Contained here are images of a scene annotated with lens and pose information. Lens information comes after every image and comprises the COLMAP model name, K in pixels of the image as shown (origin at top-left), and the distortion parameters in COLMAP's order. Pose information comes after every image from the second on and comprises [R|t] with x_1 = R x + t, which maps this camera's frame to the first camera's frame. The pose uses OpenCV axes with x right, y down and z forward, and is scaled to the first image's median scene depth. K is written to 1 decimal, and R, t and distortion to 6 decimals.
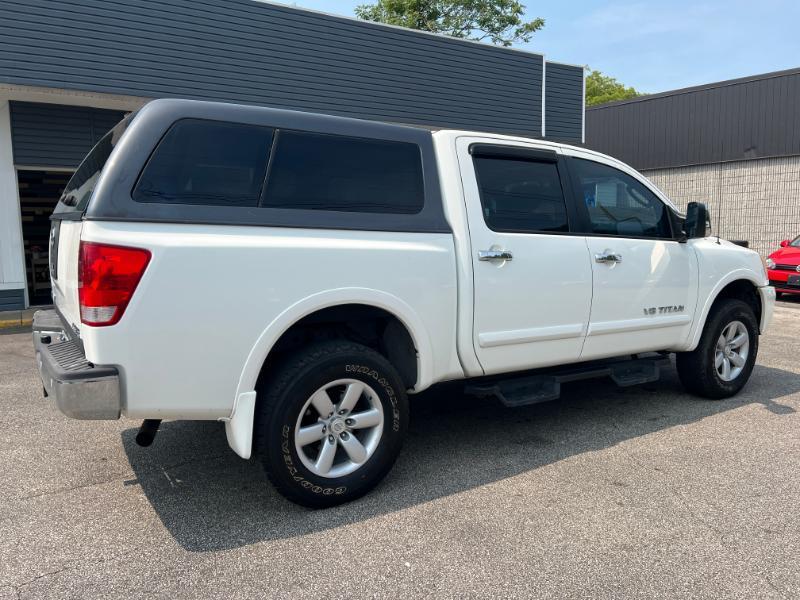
lens RADIAL K [[605.0, 0, 397.5], [0, 605.0, 303.0], [0, 0, 1]] dist [0.049461, -0.055477]
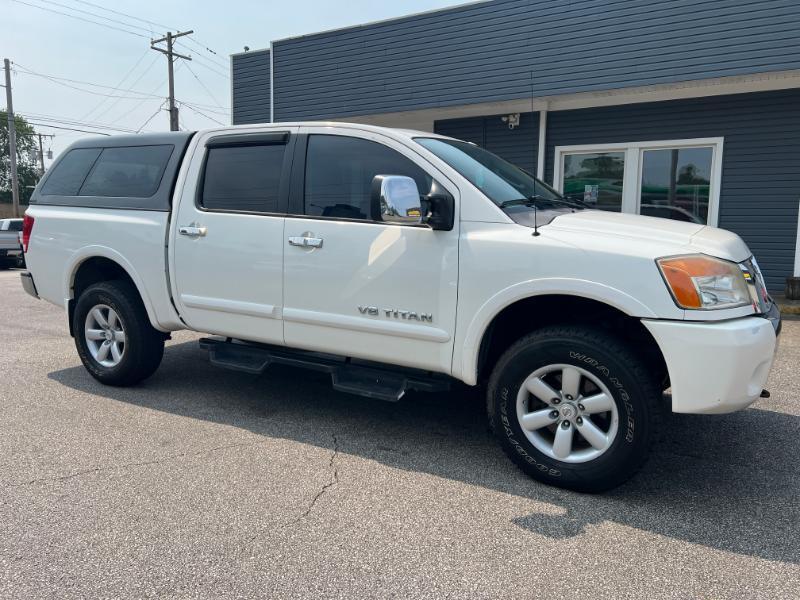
lens RADIAL K [[605.0, 0, 401.5], [0, 605.0, 298.0], [0, 0, 1]] dist [0.049461, -0.055477]
pose [[0.455012, 0.123345, -0.881901, 1.390896], [-0.117335, 0.990030, 0.077930, -0.087945], [0.882721, 0.068019, 0.464949, 0.797467]]
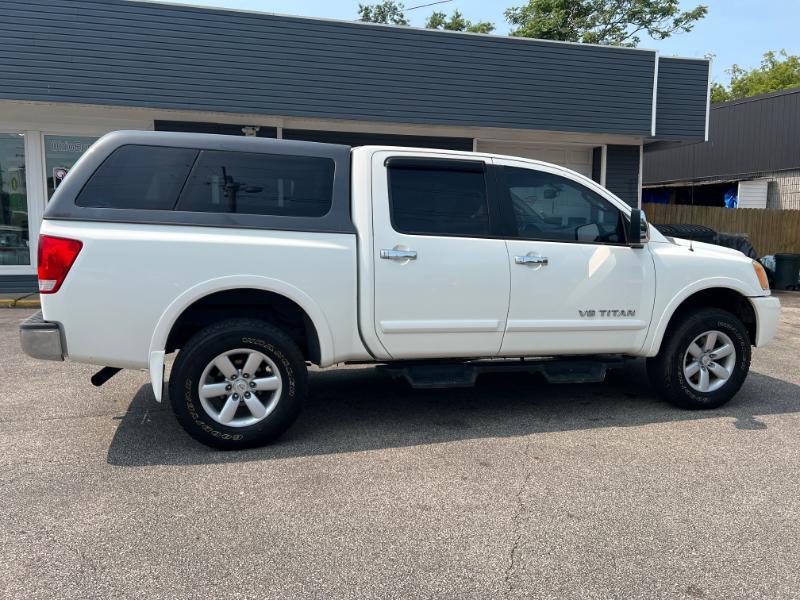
lens RADIAL K [[605.0, 0, 398.7], [0, 605.0, 295.9], [0, 0, 1]] dist [0.049461, -0.055477]
pose [[0.959585, 0.048037, -0.277288, 0.473700], [-0.050750, 0.998708, -0.002610, 0.003300], [0.276804, 0.016577, 0.960783, -0.098396]]
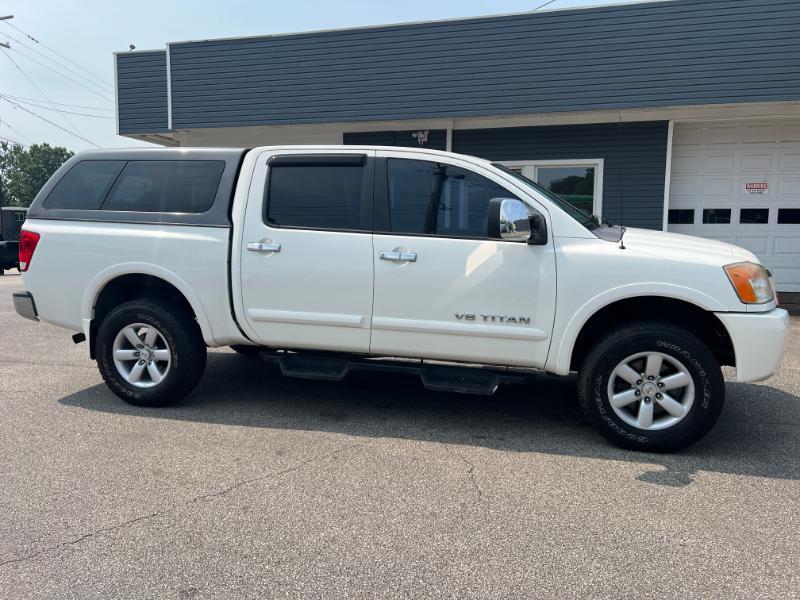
lens RADIAL K [[605.0, 0, 400.9], [0, 605.0, 296.1], [0, 0, 1]] dist [0.049461, -0.055477]
pose [[0.682908, 0.093380, -0.724511, 1.224212], [-0.096559, 0.994633, 0.037181, -0.051236], [0.724094, 0.044567, 0.688259, 0.352813]]
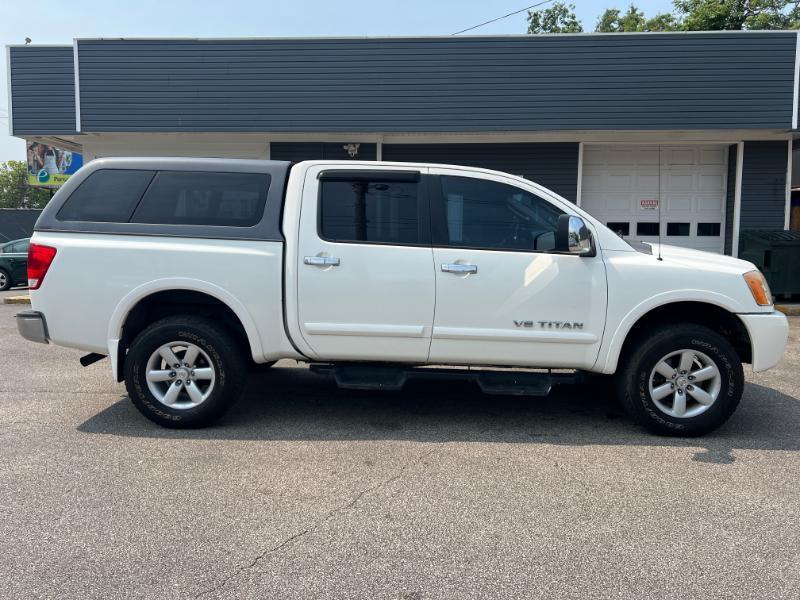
lens RADIAL K [[605.0, 0, 397.7], [0, 605.0, 298.3], [0, 0, 1]] dist [0.049461, -0.055477]
pose [[0.827297, 0.068575, -0.557564, 0.961809], [-0.078628, 0.996886, 0.005941, -0.021833], [0.556235, 0.038925, 0.830113, 0.065592]]
